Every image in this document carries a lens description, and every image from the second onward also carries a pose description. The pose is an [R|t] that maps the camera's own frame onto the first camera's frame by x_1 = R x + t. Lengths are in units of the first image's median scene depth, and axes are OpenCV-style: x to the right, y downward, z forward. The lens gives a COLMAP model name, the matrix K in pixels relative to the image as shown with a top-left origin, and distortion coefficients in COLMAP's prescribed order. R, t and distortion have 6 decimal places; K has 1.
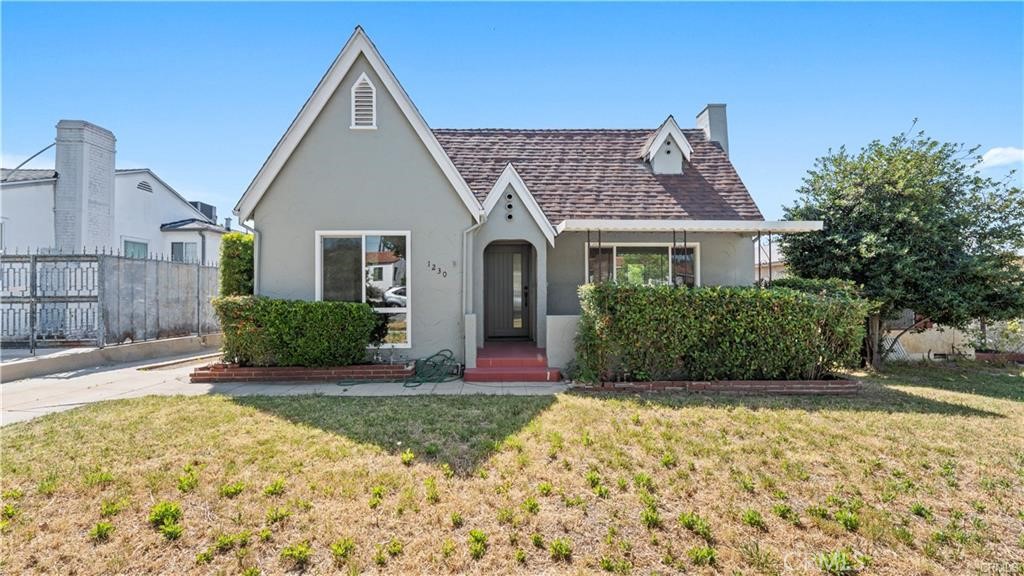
lens RADIAL K [[414.1, 0, 507.3], [0, 414.1, 291.0], [0, 0, 1]] dist [0.004238, -0.001030]
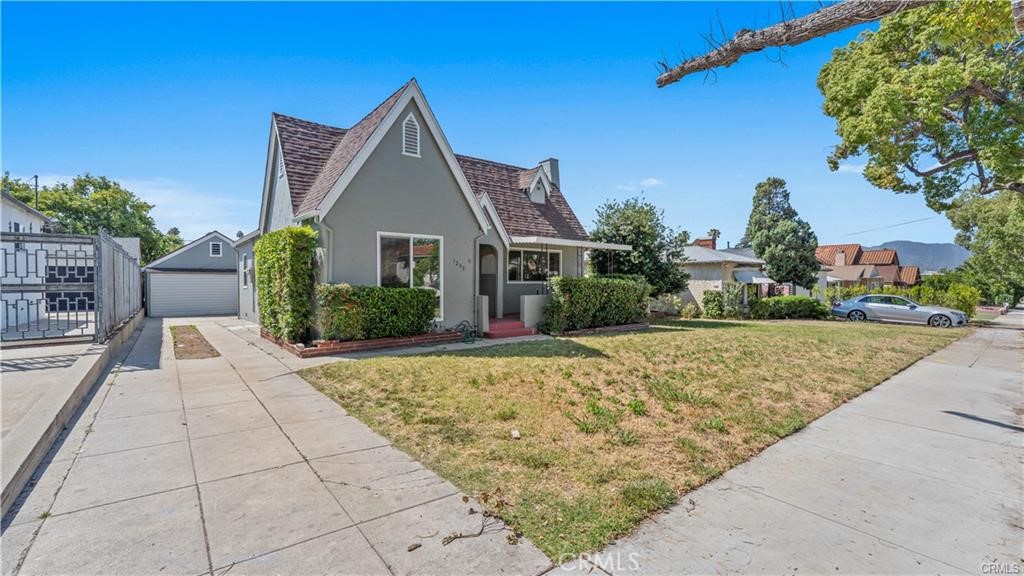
lens RADIAL K [[414.1, 0, 519.6], [0, 414.1, 286.9], [0, 0, 1]] dist [0.004238, -0.001030]
pose [[0.793778, -0.006859, 0.608168, -0.803614], [-0.005845, 0.999804, 0.018905, -0.003607], [-0.608179, -0.018561, 0.793583, -0.233348]]
